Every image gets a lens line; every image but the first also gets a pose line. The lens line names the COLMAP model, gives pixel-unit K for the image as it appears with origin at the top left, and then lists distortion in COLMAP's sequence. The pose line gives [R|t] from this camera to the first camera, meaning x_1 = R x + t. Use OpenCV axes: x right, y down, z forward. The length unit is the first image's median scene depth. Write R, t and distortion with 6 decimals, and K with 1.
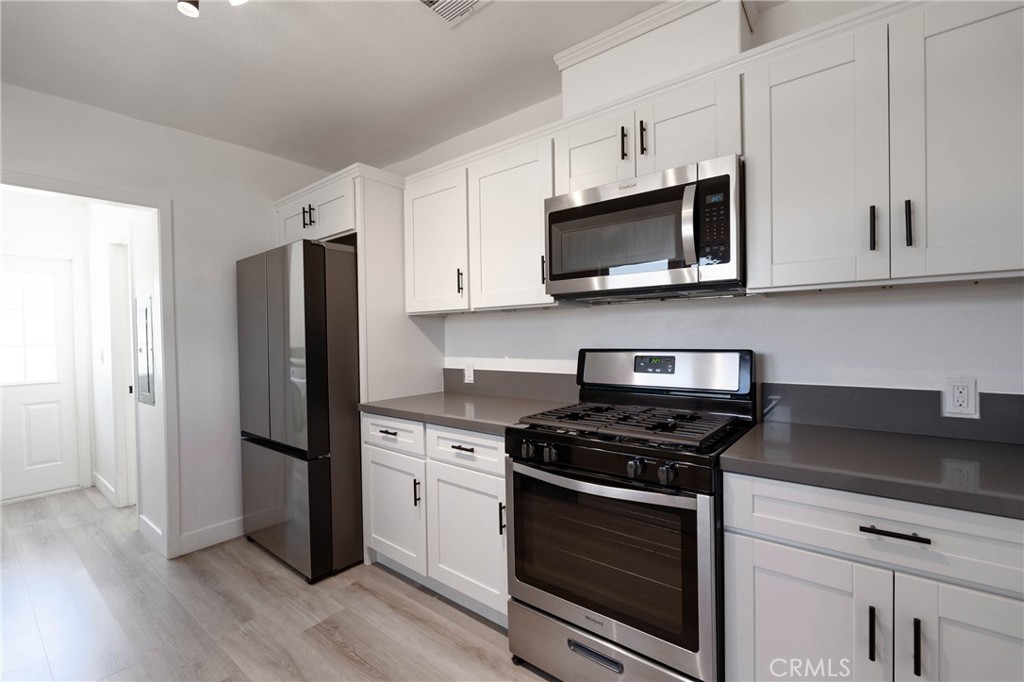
lens RADIAL K [[446.6, 0, 513.9], [0, 446.6, 341.1], [0, 0, 1]] dist [-0.003873, 0.001002]
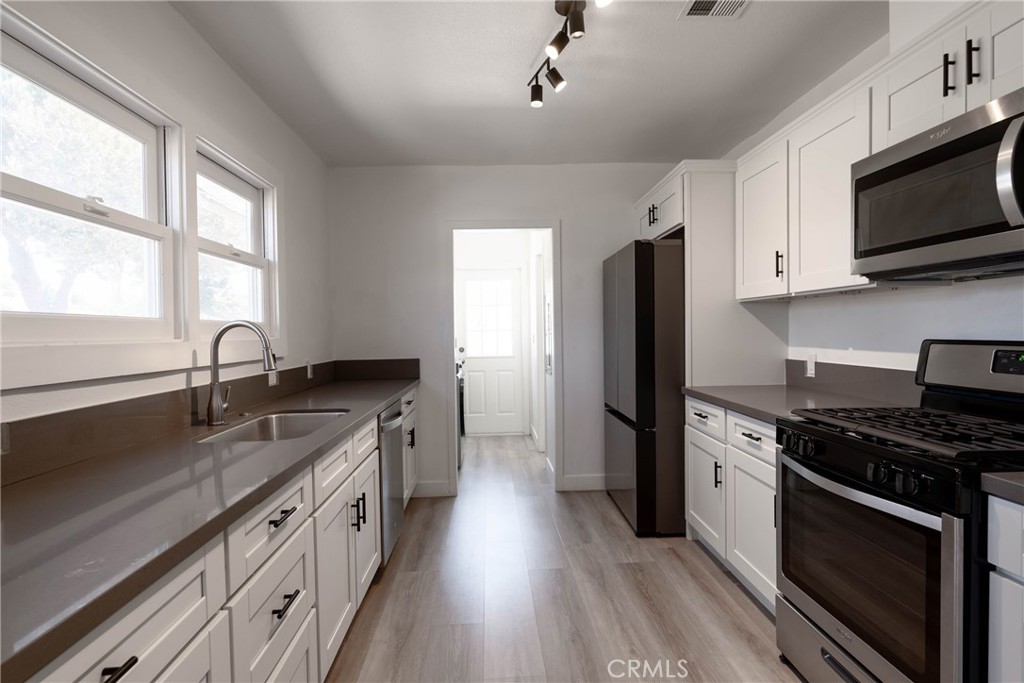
lens RADIAL K [[518.7, 0, 507.2], [0, 518.7, 343.4], [0, 0, 1]] dist [0.015393, 0.003248]
pose [[0.654124, 0.027895, -0.755872, 0.365303], [-0.007518, 0.999510, 0.030381, 0.001547], [0.756350, -0.014191, 0.654014, -0.151115]]
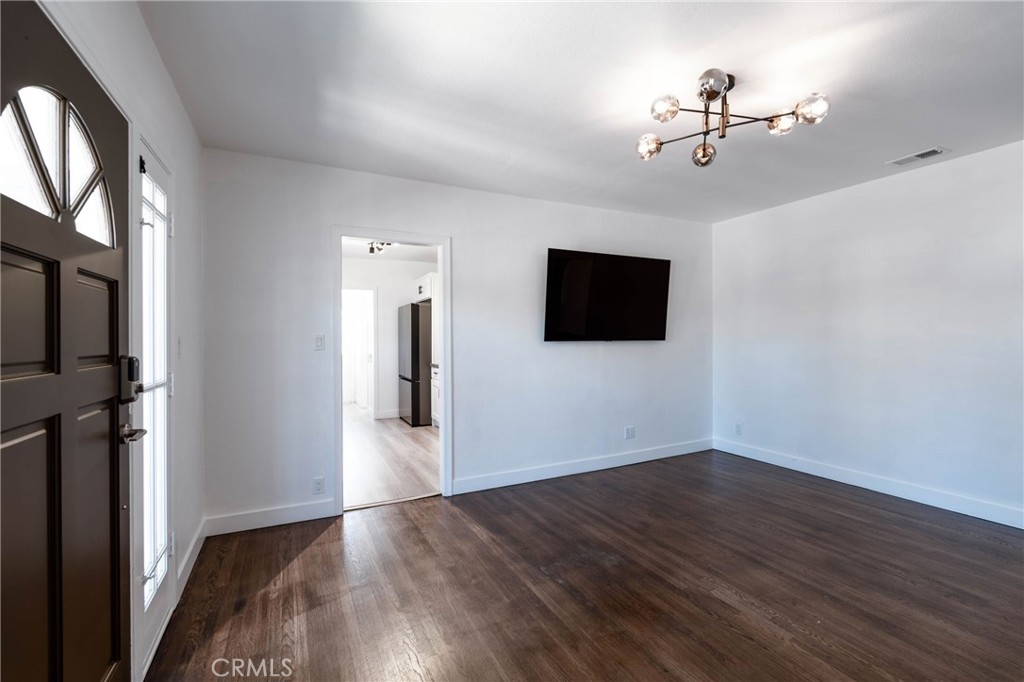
lens RADIAL K [[446.6, 0, 506.4], [0, 446.6, 339.7], [0, 0, 1]] dist [-0.003873, 0.001002]
pose [[0.902389, 0.011418, -0.430770, 1.374438], [-0.014477, 0.999888, -0.003823, 0.004893], [0.430678, 0.009686, 0.902454, -1.367615]]
